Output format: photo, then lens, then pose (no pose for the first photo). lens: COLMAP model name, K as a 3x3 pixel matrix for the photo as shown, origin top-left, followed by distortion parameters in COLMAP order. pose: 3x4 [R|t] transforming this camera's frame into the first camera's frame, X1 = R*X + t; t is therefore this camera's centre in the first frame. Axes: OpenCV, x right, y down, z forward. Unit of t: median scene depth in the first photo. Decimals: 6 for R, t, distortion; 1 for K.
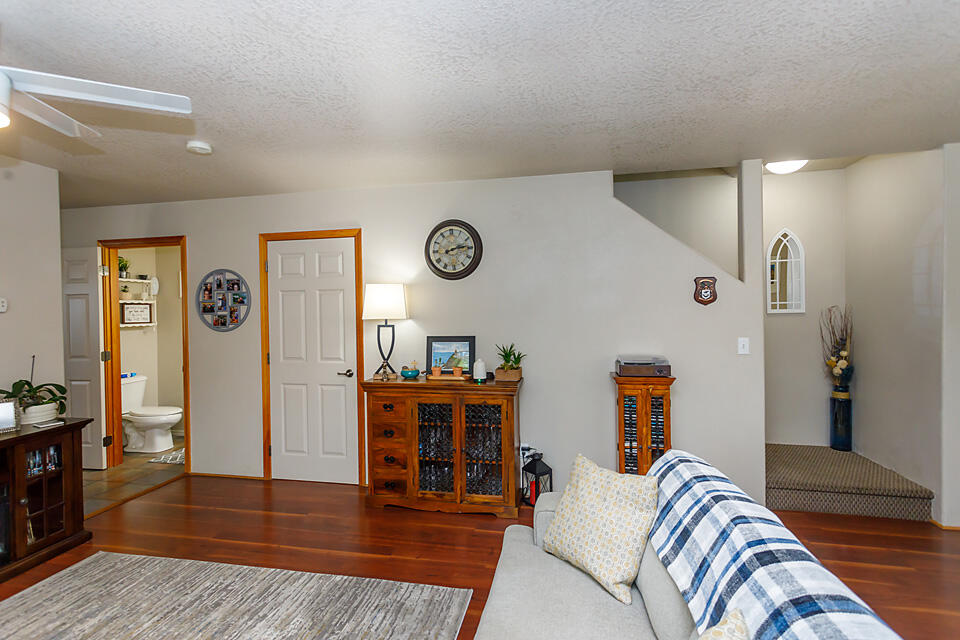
lens RADIAL K [[444.7, 0, 483.2], [0, 444.7, 315.5], [0, 0, 1]] dist [0.005181, -0.000109]
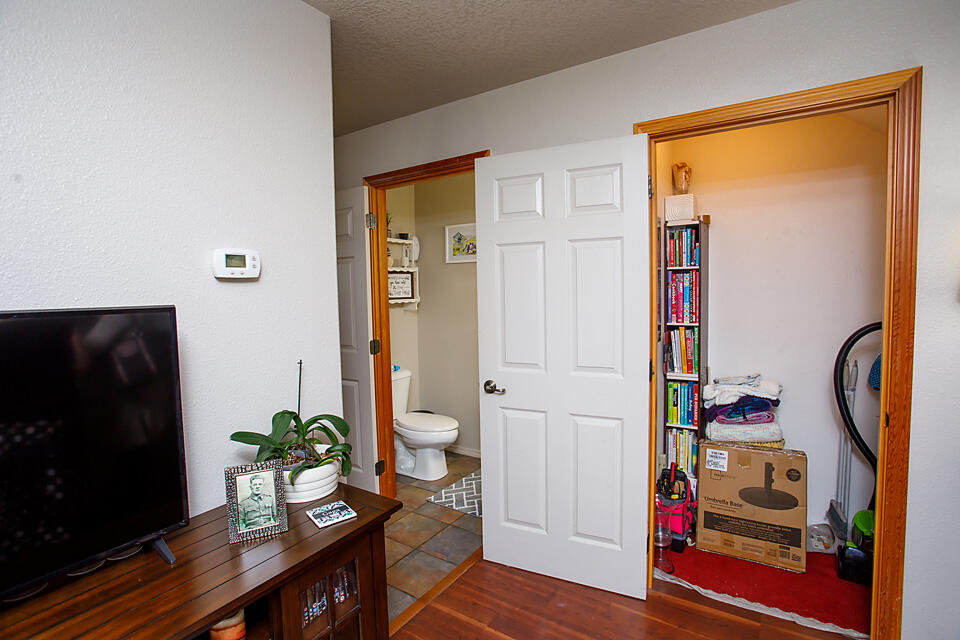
lens RADIAL K [[461.4, 0, 475.7], [0, 461.4, 316.1], [0, 0, 1]] dist [-0.062019, 0.000113]
pose [[0.919077, 0.018346, -0.393651, -0.399006], [0.002709, 0.998598, 0.052865, 0.006950], [0.394069, -0.049653, 0.917738, 0.388969]]
